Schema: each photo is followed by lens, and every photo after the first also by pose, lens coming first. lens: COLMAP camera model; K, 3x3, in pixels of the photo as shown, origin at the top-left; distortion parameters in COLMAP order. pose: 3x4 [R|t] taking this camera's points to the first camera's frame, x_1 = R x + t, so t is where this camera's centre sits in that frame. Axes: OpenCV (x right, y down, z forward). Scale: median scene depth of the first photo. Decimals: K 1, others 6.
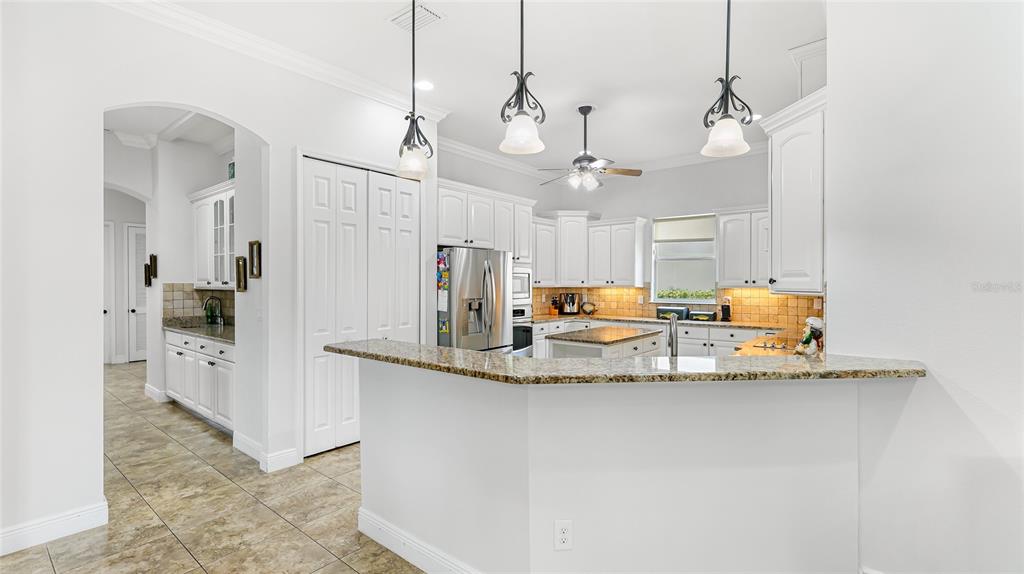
lens RADIAL K [[475.1, 0, 512.7], [0, 475.1, 285.2], [0, 0, 1]] dist [0.013392, -0.001954]
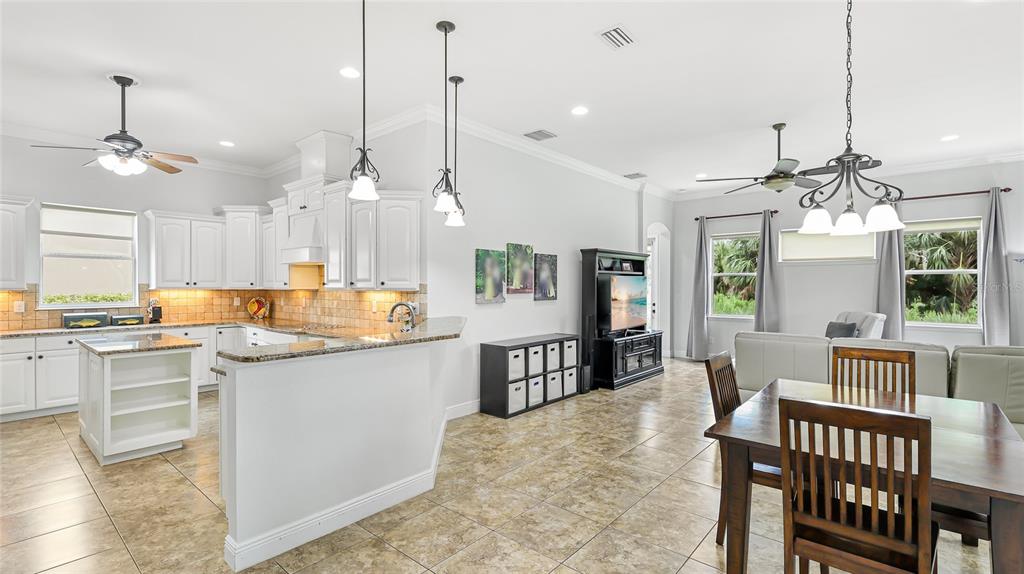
lens RADIAL K [[475.1, 0, 507.7], [0, 475.1, 284.7], [0, 0, 1]] dist [0.013392, -0.001954]
pose [[0.028526, -0.001041, 0.999592, -0.529321], [0.005985, 0.999982, 0.000871, -0.001098], [-0.999575, 0.005958, 0.028532, 0.236103]]
